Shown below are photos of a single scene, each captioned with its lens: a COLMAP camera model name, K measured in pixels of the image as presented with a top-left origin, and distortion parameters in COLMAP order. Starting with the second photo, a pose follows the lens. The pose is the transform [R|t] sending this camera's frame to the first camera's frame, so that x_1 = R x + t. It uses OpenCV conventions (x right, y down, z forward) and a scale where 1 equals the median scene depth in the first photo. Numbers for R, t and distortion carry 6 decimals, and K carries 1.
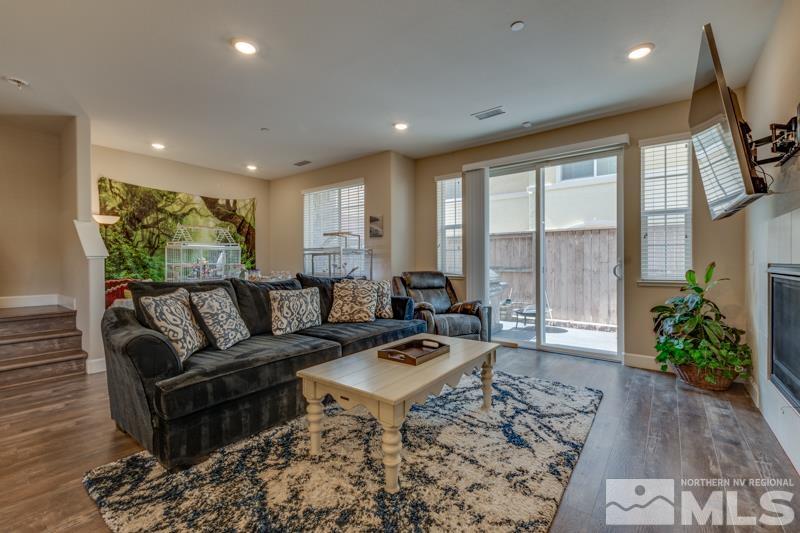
lens RADIAL K [[355.9, 0, 398.1], [0, 355.9, 268.6], [0, 0, 1]] dist [-0.000331, -0.000155]
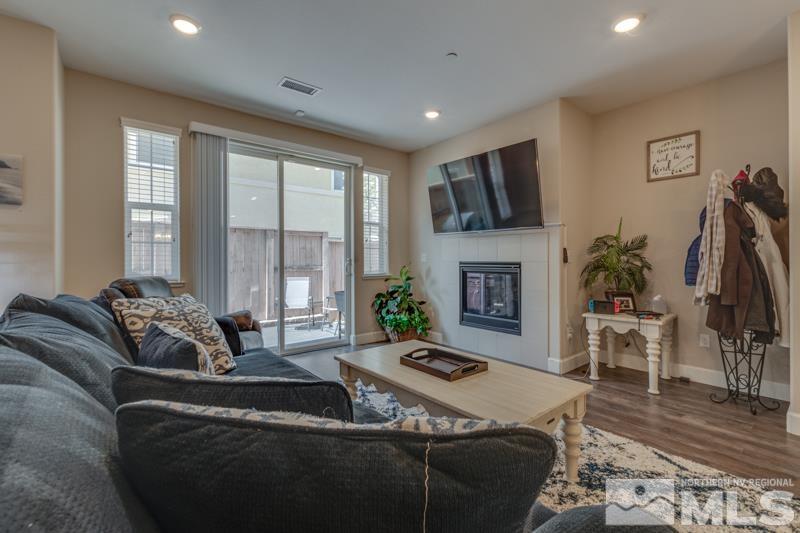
lens RADIAL K [[355.9, 0, 398.1], [0, 355.9, 268.6], [0, 0, 1]] dist [-0.000331, -0.000155]
pose [[0.213996, -0.020328, 0.976623, -0.473531], [0.015092, 0.999733, 0.017502, -0.010936], [-0.976718, 0.010994, 0.214246, 0.527104]]
